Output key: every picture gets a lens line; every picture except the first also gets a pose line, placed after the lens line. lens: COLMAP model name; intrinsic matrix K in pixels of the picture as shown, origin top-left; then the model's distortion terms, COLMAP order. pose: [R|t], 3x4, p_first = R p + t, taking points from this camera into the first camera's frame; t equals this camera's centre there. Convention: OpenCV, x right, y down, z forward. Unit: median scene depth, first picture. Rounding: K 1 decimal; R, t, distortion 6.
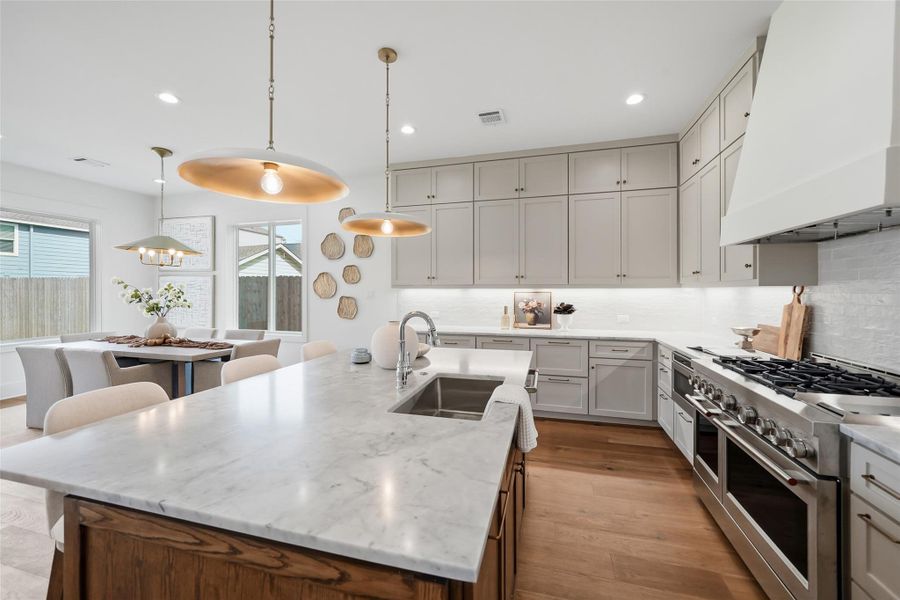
lens RADIAL K [[357.4, 0, 442.5], [0, 357.4, 293.4], [0, 0, 1]] dist [0.003048, 0.000299]
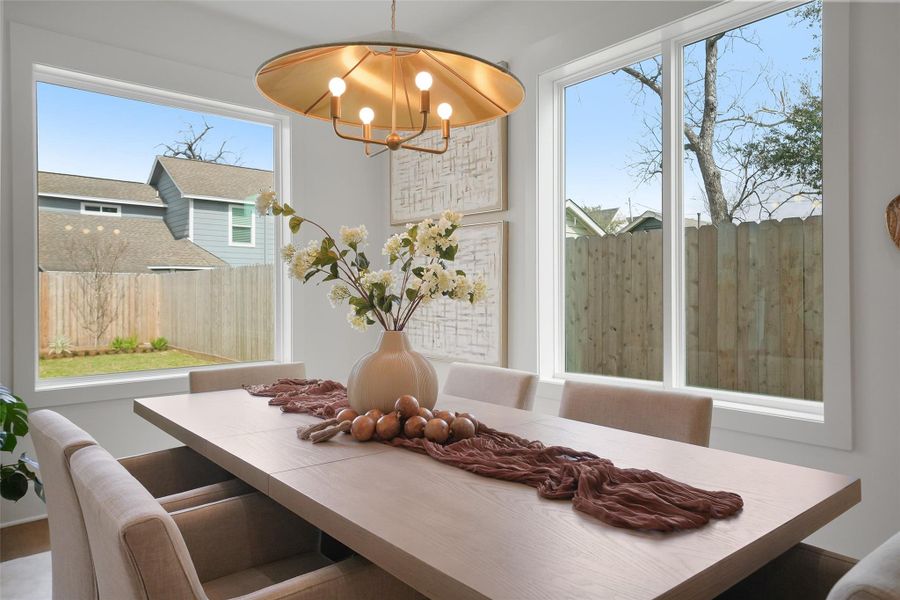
lens RADIAL K [[588.3, 0, 451.2], [0, 588.3, 292.0], [0, 0, 1]] dist [0.030340, -0.003684]
pose [[0.840090, -0.005562, -0.542419, -0.461872], [0.000360, 0.999953, -0.009695, 0.036759], [0.542447, 0.007950, 0.840052, 0.592568]]
